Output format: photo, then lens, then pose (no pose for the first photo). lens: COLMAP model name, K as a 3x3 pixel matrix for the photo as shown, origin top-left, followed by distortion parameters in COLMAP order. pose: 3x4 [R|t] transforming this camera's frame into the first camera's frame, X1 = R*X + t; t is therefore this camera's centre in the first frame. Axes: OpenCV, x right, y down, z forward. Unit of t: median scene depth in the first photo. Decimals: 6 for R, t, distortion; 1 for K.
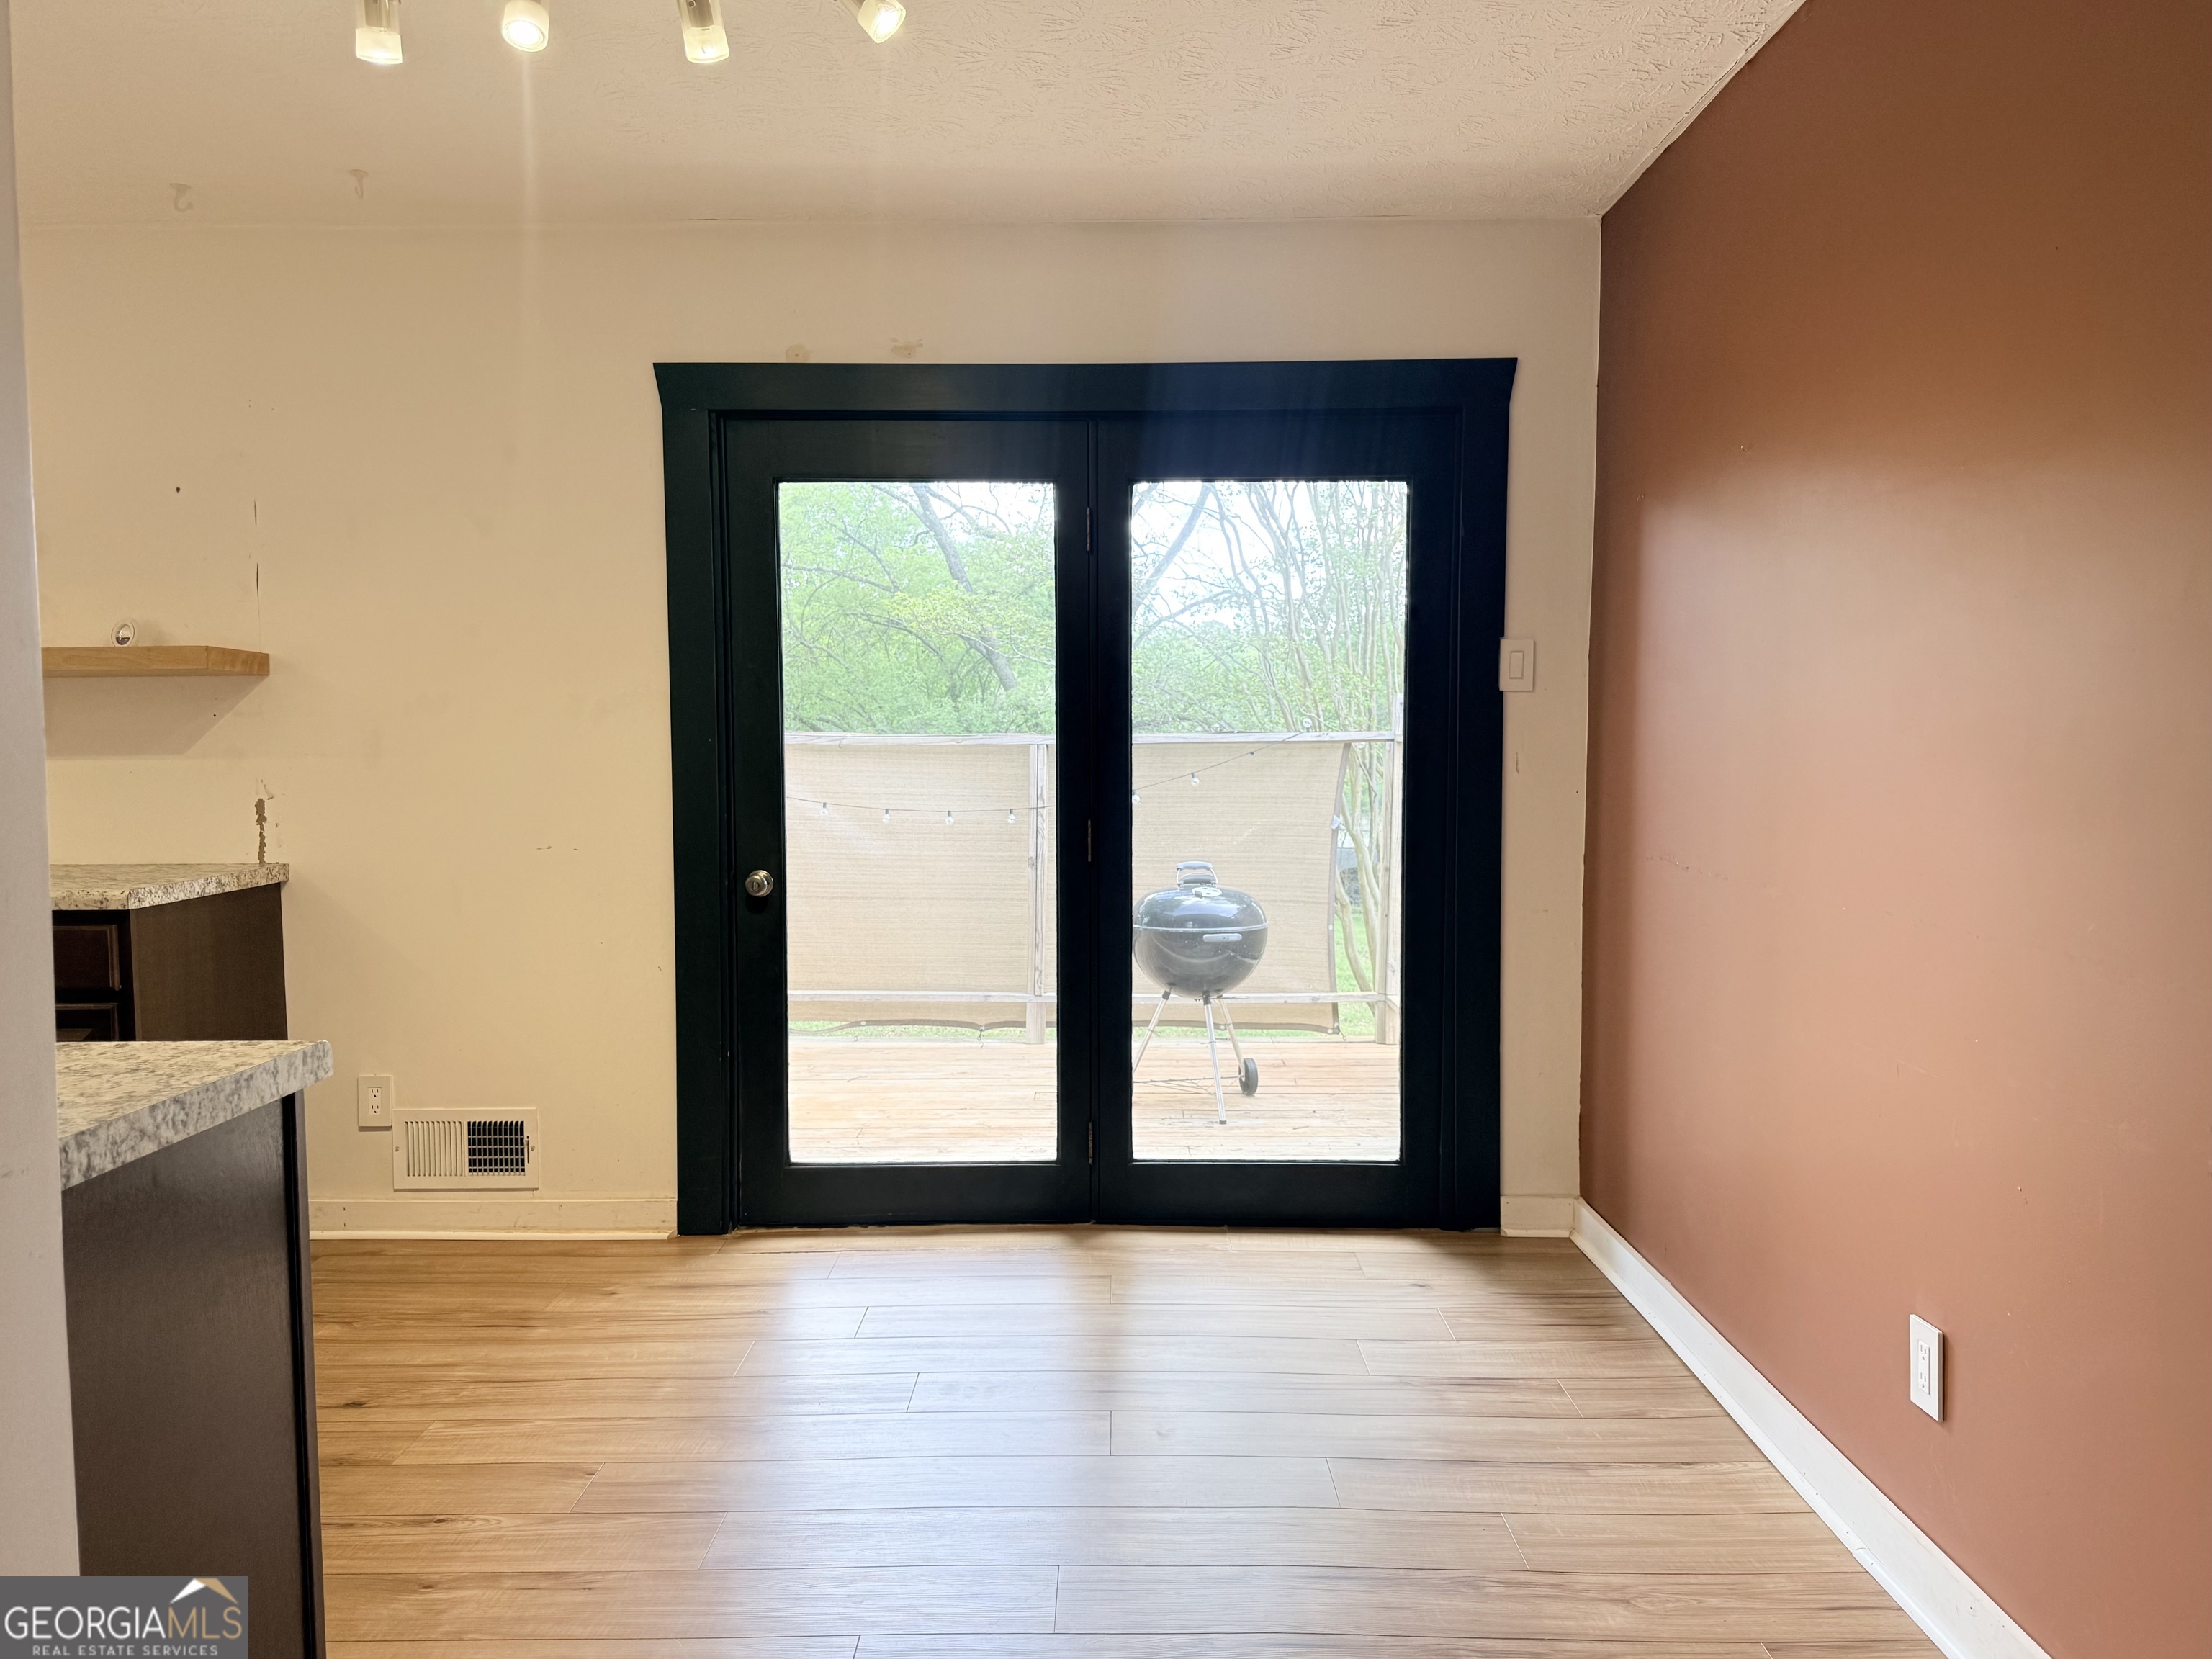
lens RADIAL K [[1644.5, 0, 1106.0], [0, 1644.5, 829.5], [0, 0, 1]] dist [0.004974, 0.002496]
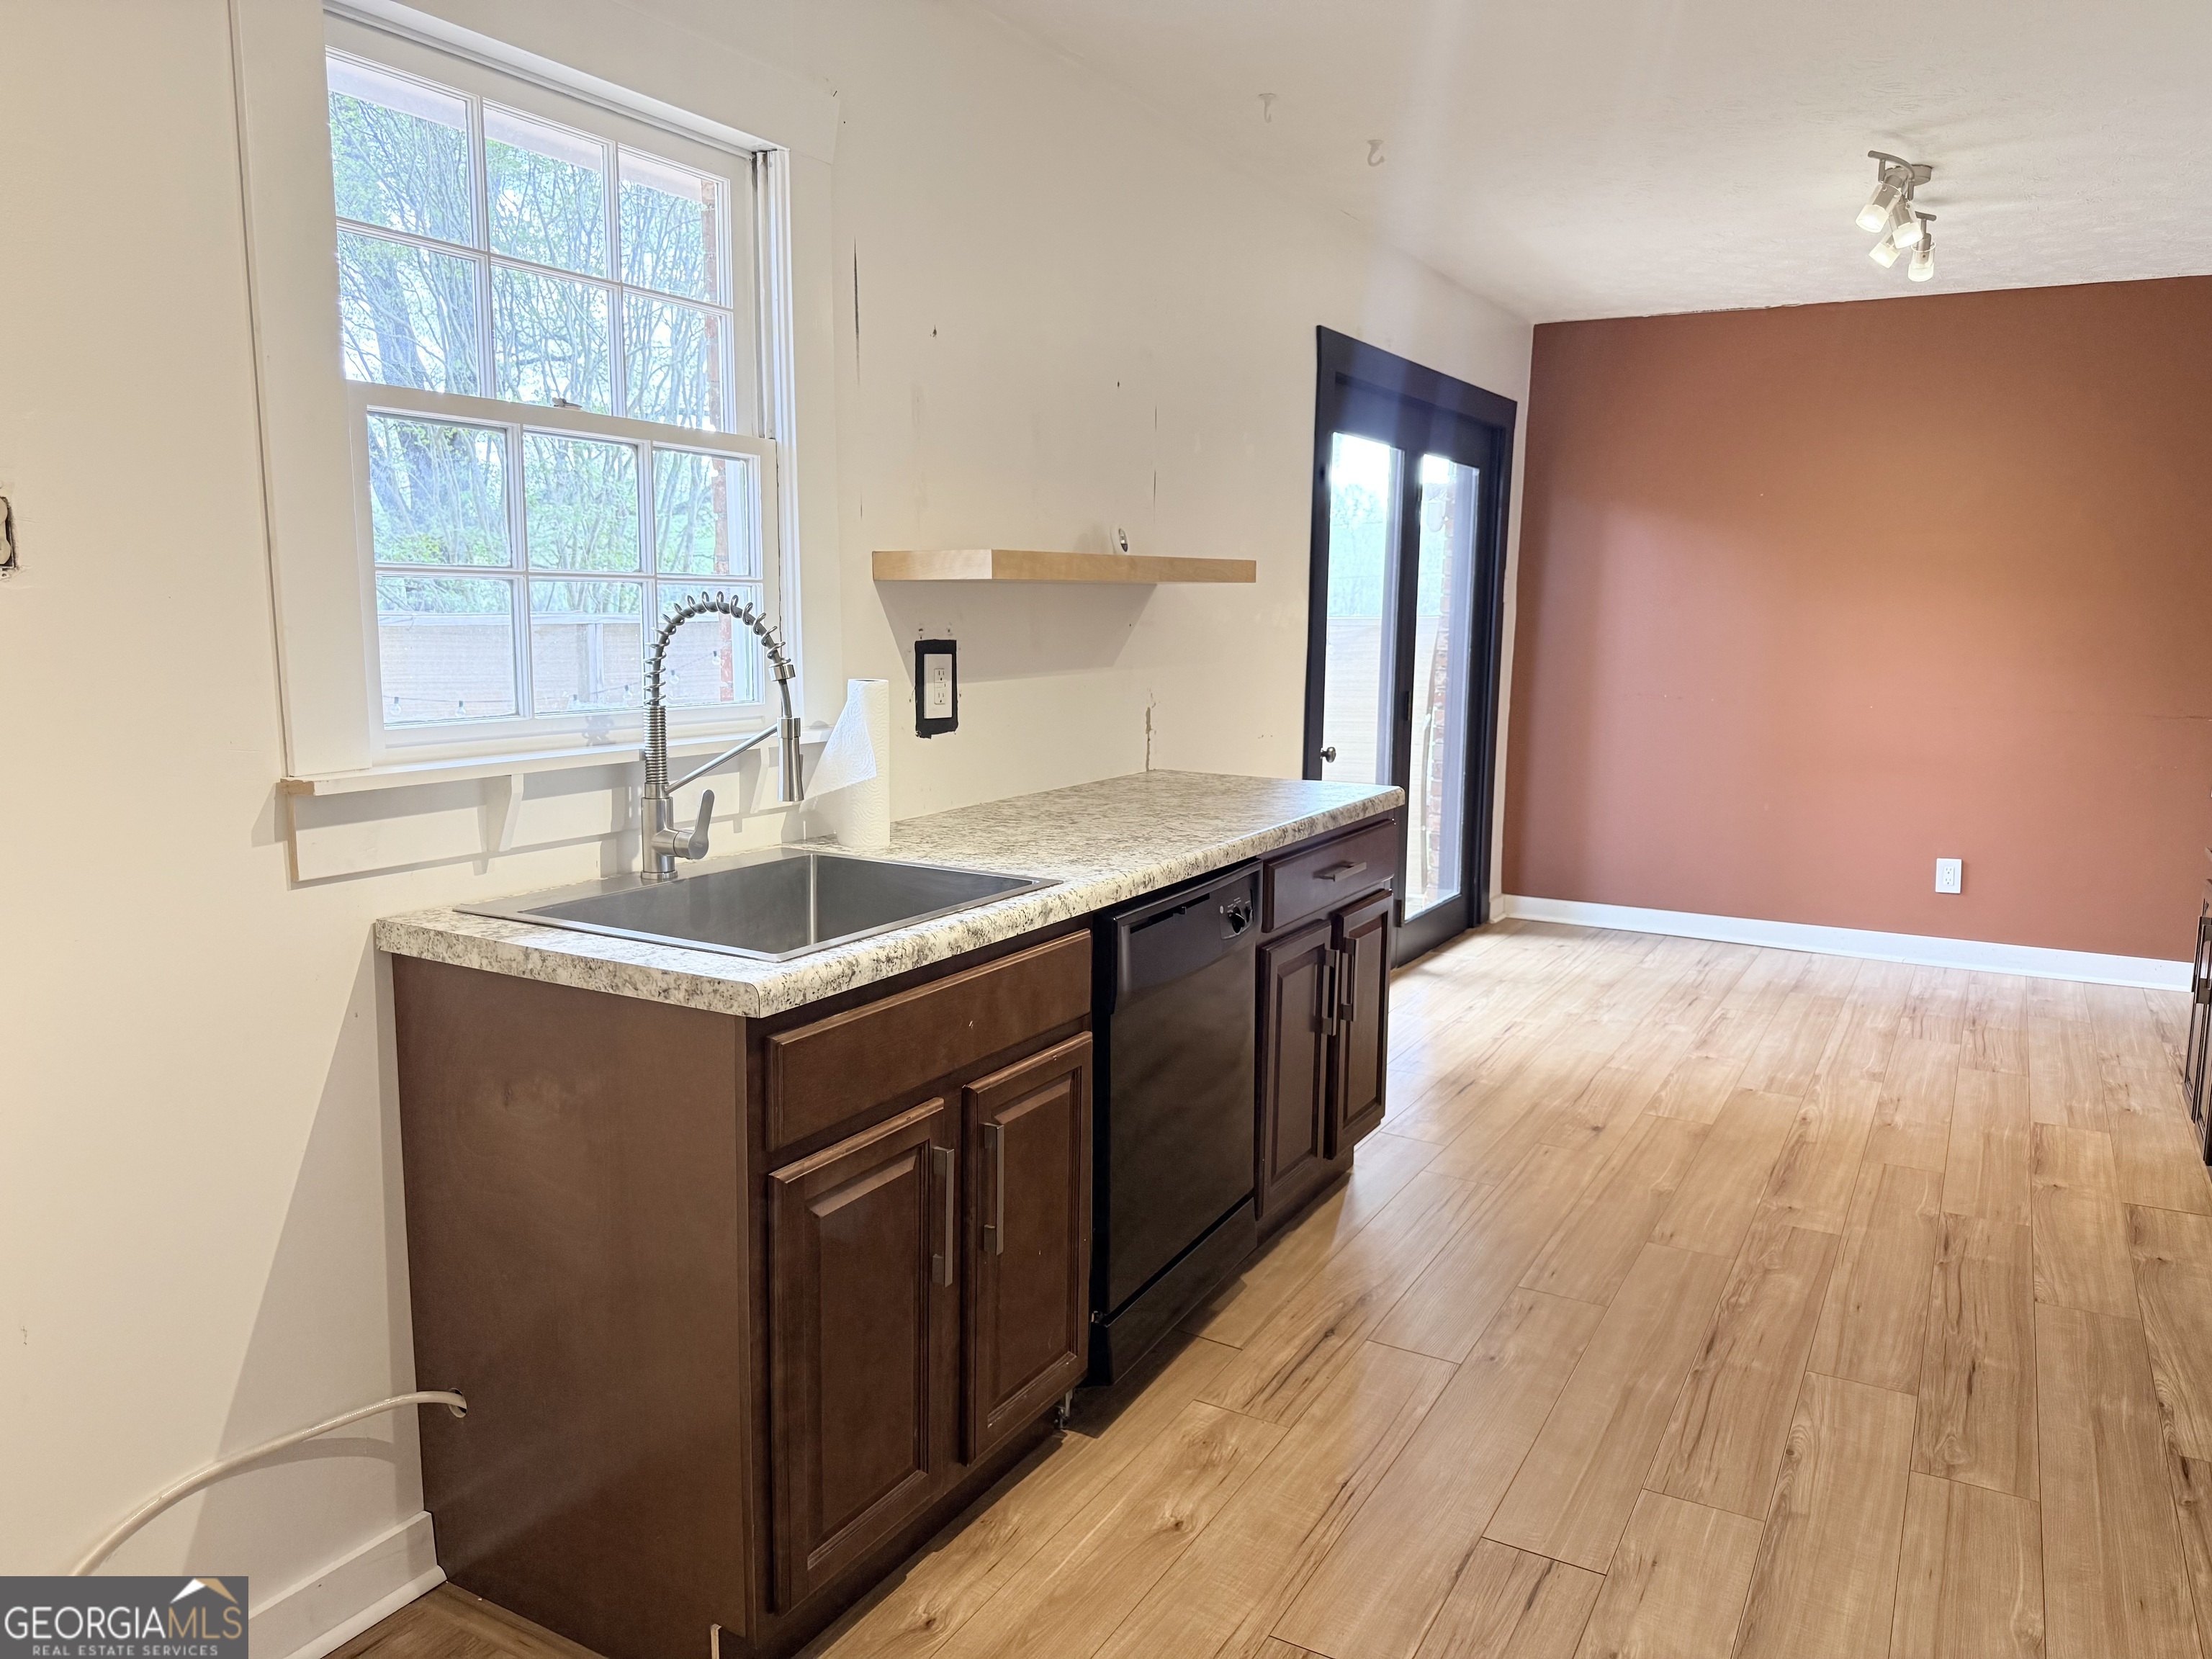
lens RADIAL K [[1570.1, 0, 1106.0], [0, 1570.1, 829.5], [0, 0, 1]] dist [0.001254, -0.035242]
pose [[0.497591, -0.122397, 0.858733, -1.699545], [0.038734, 0.992142, 0.118968, -0.075163], [-0.866547, -0.025935, 0.498422, 0.669887]]
